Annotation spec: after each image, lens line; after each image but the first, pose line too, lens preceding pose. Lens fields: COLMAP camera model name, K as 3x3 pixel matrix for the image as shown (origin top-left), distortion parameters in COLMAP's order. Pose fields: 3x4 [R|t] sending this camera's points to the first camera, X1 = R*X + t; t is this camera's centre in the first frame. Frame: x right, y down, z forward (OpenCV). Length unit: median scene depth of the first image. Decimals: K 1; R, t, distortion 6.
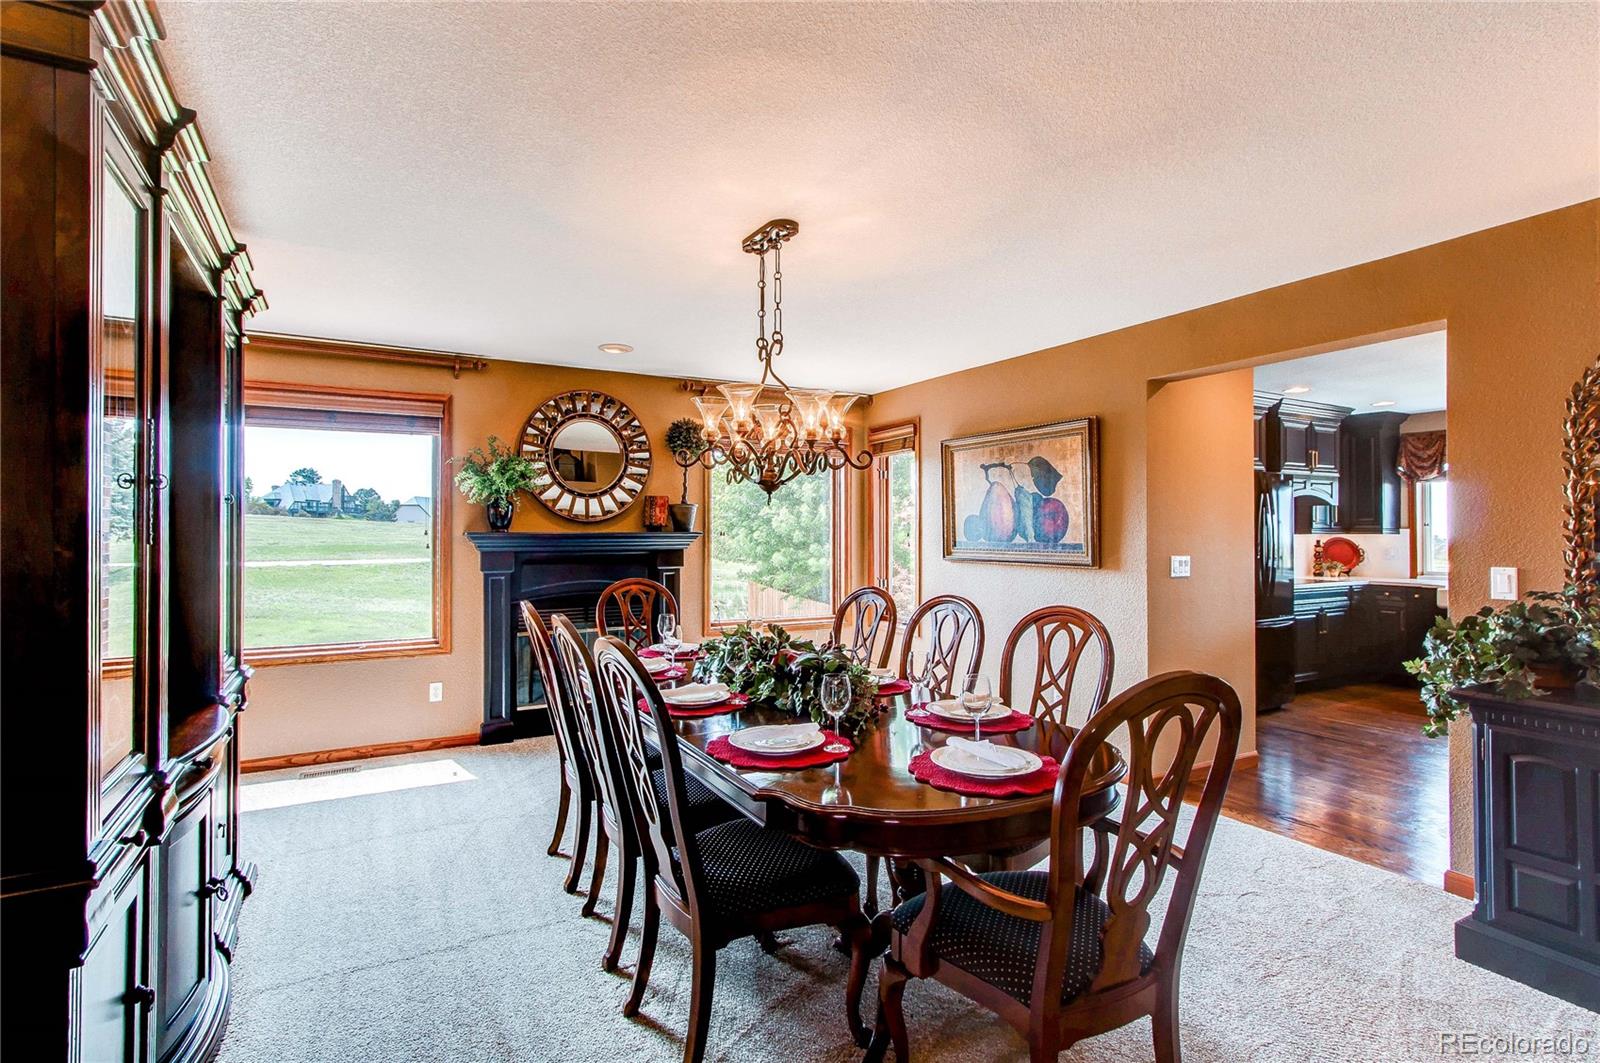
lens RADIAL K [[734.7, 0, 796.0], [0, 734.7, 522.8], [0, 0, 1]] dist [0.001768, 0.000901]
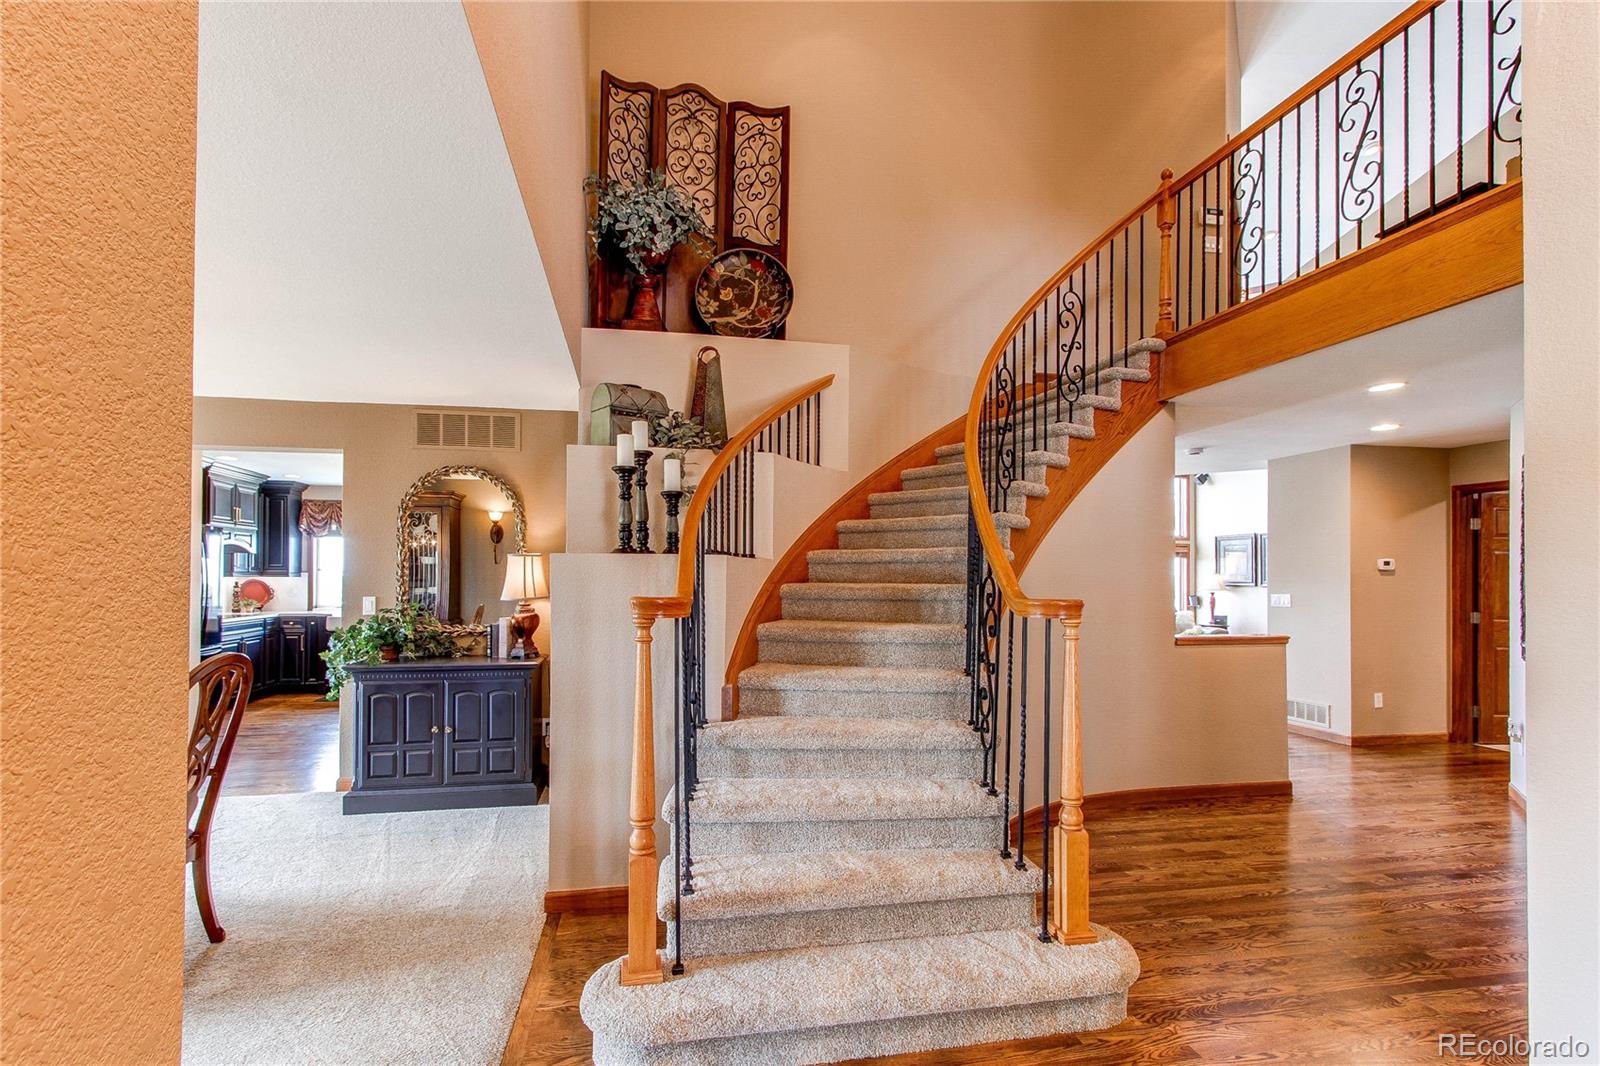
lens RADIAL K [[751.7, 0, 802.3], [0, 751.7, 577.0], [0, 0, 1]] dist [0.002759, 0.001037]
pose [[0.275021, 0.003118, 0.961433, -0.236220], [-0.019462, 0.999808, 0.002325, -0.005285], [-0.961241, -0.019351, 0.275029, -0.238668]]
